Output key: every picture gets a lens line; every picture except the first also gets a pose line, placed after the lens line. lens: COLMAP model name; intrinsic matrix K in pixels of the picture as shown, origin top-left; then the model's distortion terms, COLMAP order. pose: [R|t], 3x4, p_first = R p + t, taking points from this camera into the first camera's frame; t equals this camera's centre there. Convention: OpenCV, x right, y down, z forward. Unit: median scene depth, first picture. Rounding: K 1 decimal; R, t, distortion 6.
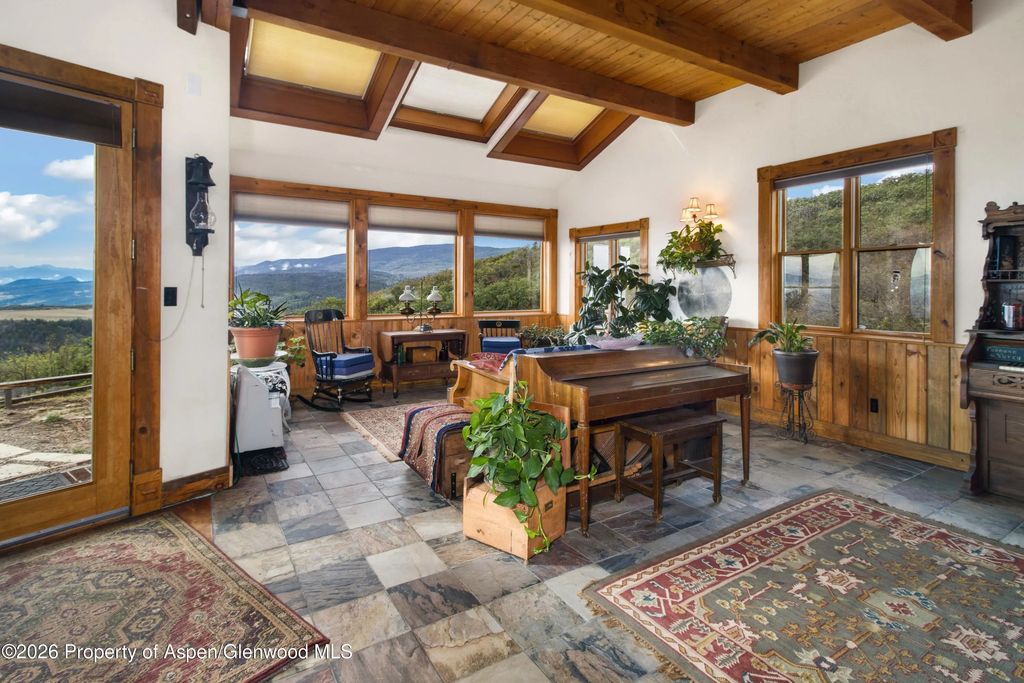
lens RADIAL K [[491.6, 0, 516.4], [0, 491.6, 281.2], [0, 0, 1]] dist [0.002130, 0.002151]
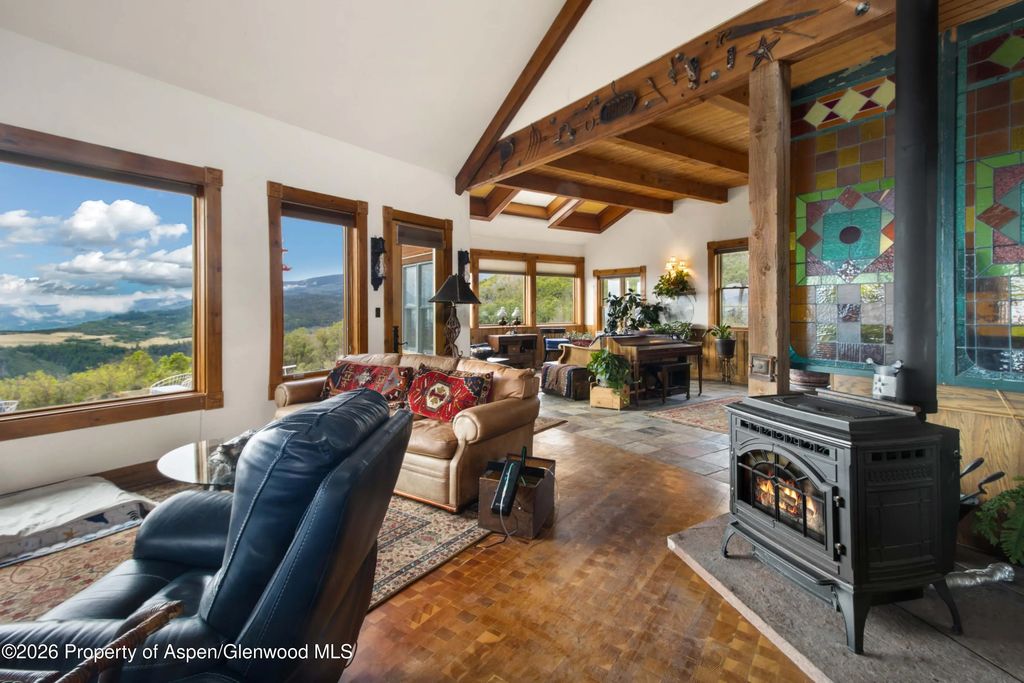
lens RADIAL K [[491.6, 0, 512.6], [0, 491.6, 304.4], [0, 0, 1]] dist [0.002130, 0.002151]
pose [[0.998442, -0.006570, 0.055402, -0.298437], [0.006318, 0.999969, 0.004728, -0.008324], [-0.055432, -0.004370, 0.998453, -0.697327]]
